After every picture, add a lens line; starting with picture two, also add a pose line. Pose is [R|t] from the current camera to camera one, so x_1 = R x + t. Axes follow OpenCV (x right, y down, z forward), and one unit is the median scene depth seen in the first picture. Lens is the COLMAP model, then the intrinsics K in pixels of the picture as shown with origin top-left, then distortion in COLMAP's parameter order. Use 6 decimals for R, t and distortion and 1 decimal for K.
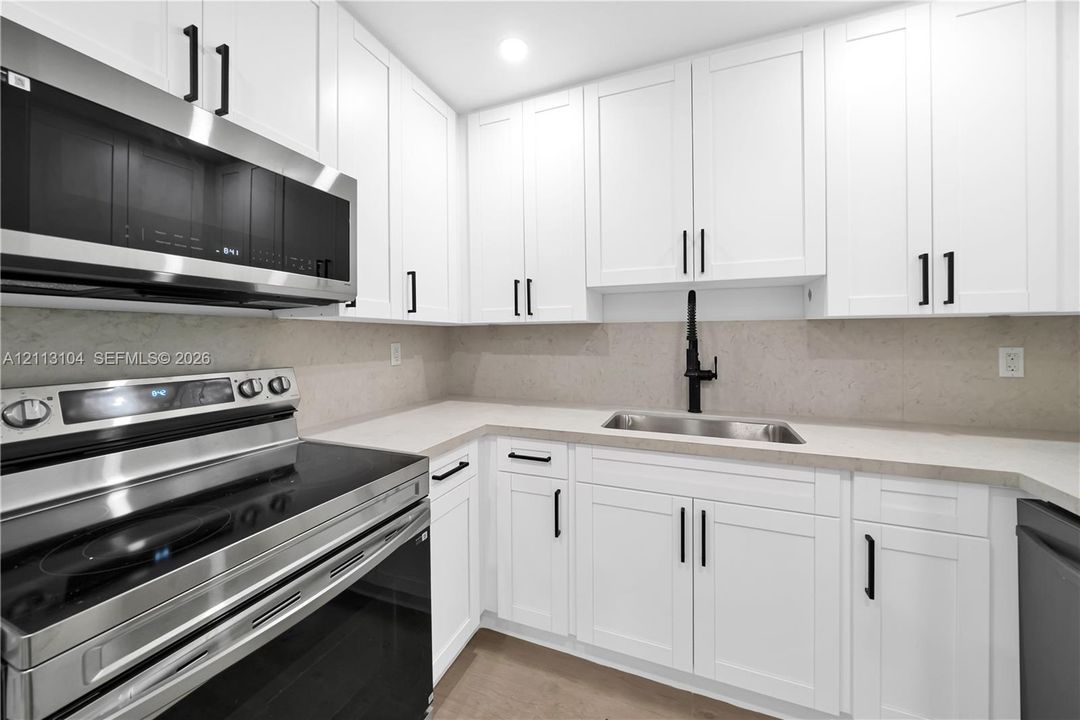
lens RADIAL K [[392.2, 0, 534.6], [0, 392.2, 336.9], [0, 0, 1]] dist [0.000951, 0.000162]
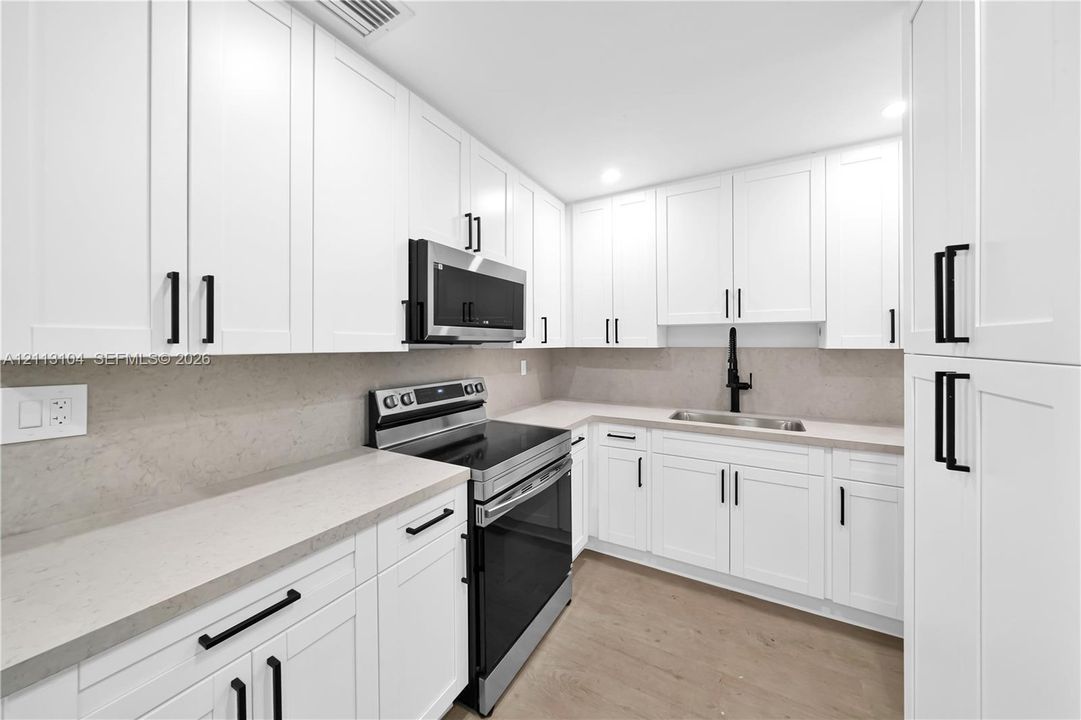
lens RADIAL K [[376.9, 0, 536.6], [0, 376.9, 344.5], [0, 0, 1]] dist [0.000772, 0.000021]
pose [[0.991542, 0.004368, -0.129713, -0.155590], [-0.004049, 0.999988, 0.002718, -0.064885], [0.129723, -0.002169, 0.991548, -0.540925]]
